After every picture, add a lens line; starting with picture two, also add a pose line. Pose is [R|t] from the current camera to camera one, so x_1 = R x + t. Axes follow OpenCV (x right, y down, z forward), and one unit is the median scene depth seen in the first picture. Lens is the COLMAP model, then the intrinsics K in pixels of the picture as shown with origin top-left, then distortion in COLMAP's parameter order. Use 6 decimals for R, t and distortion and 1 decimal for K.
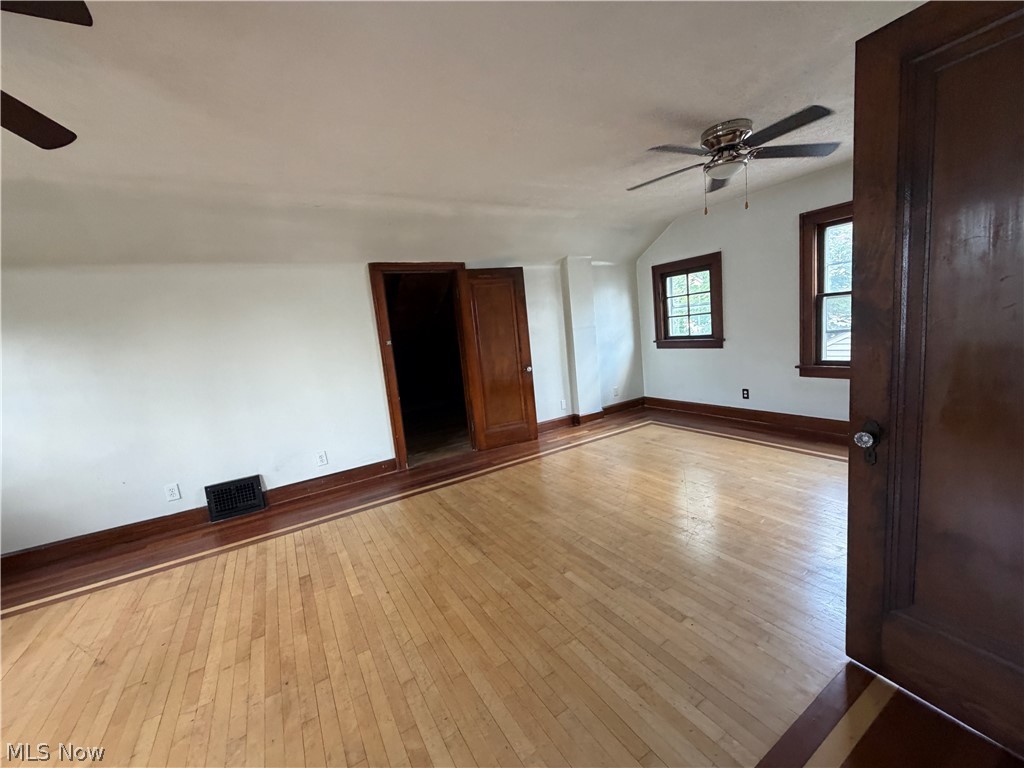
lens RADIAL K [[411.9, 0, 510.8], [0, 411.9, 386.0], [0, 0, 1]] dist [-0.000225, -0.000744]
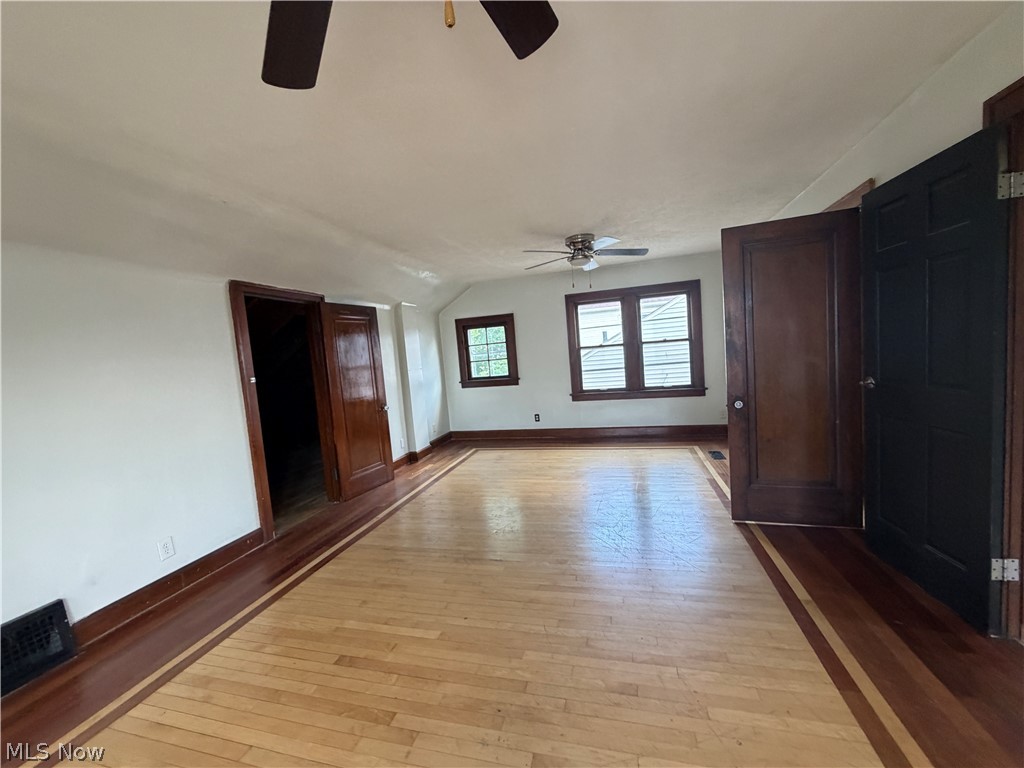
lens RADIAL K [[411.9, 0, 510.8], [0, 411.9, 385.5], [0, 0, 1]] dist [-0.000225, -0.000744]
pose [[0.723009, -0.015111, 0.690673, -0.416280], [0.107649, 0.990013, -0.091029, 0.027535], [-0.682400, 0.140165, 0.717415, 0.073390]]
